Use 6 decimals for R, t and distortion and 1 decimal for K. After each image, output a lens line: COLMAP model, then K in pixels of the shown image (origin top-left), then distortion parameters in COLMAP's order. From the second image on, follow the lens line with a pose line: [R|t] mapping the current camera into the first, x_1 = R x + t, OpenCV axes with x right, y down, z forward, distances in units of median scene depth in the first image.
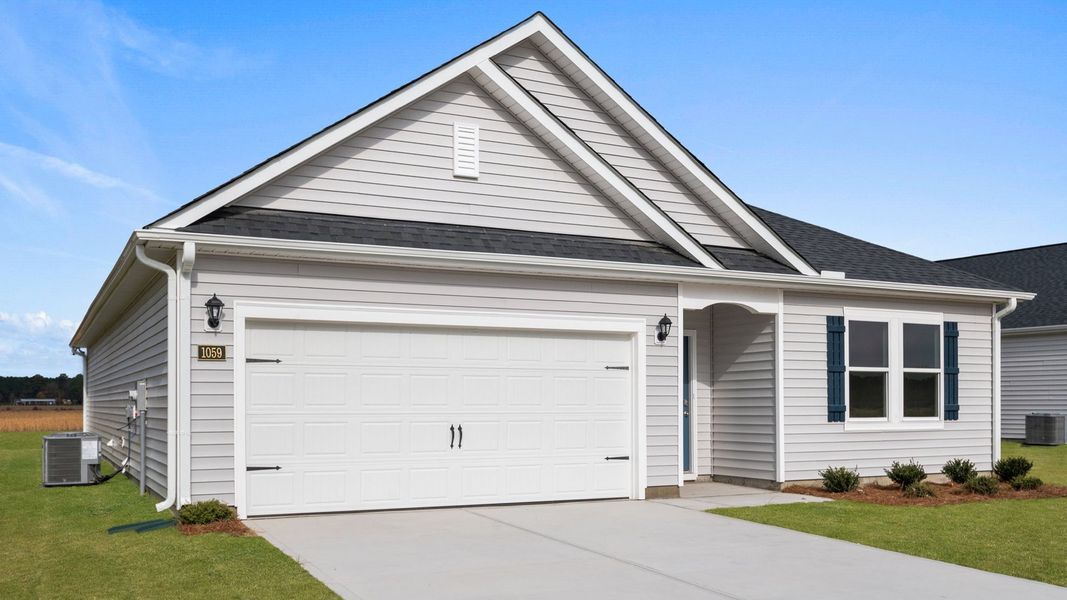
lens RADIAL K [[976.5, 0, 531.3], [0, 976.5, 396.8], [0, 0, 1]] dist [0.006056, 0.004042]
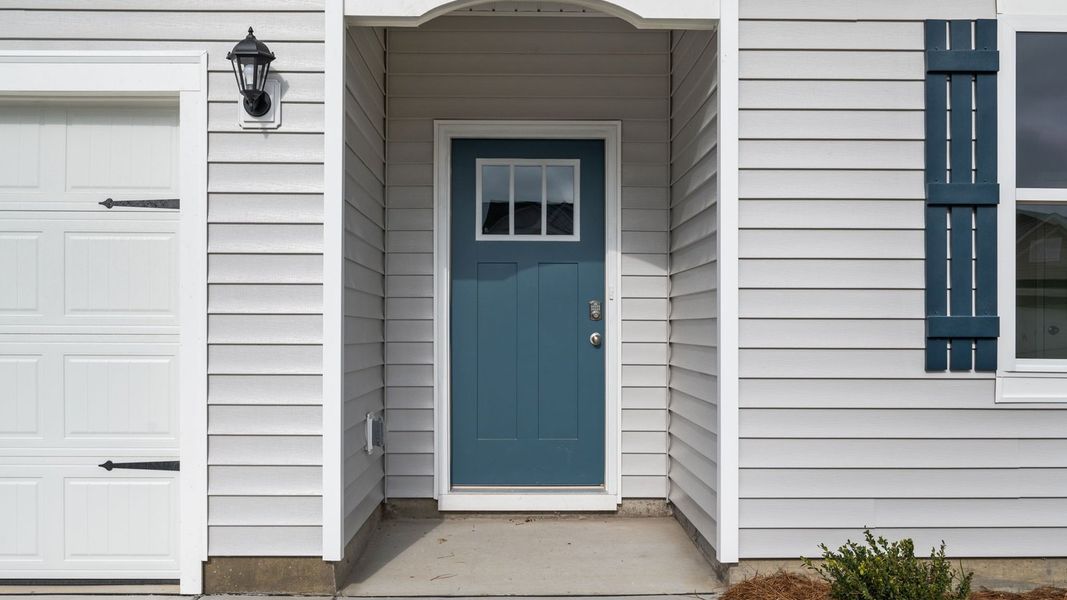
lens RADIAL K [[1019.3, 0, 530.6], [0, 1019.3, 330.1], [0, 0, 1]] dist [-0.005263, -0.005036]
pose [[0.899093, 0.008005, -0.437685, 0.331862], [-0.001508, 0.999883, 0.015190, 0.008383], [0.437755, -0.012998, 0.899000, 0.662608]]
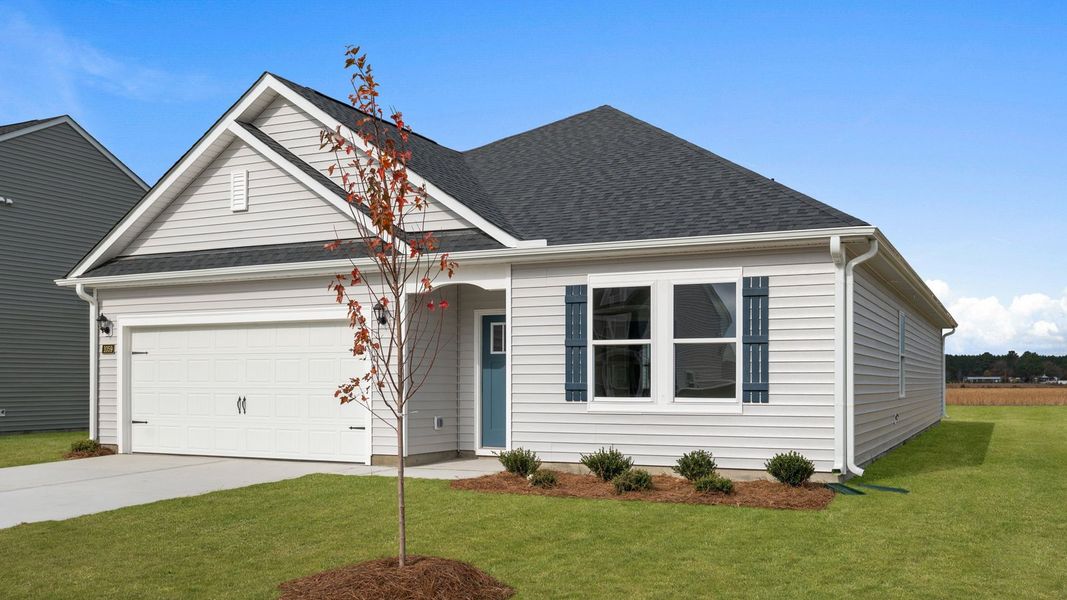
lens RADIAL K [[976.5, 0, 531.3], [0, 976.5, 396.8], [0, 0, 1]] dist [0.006056, 0.004042]
pose [[0.608022, 0.014017, -0.793797, 1.017538], [0.004008, 0.999777, 0.020725, 0.002479], [0.793910, -0.015783, 0.607830, 0.412058]]
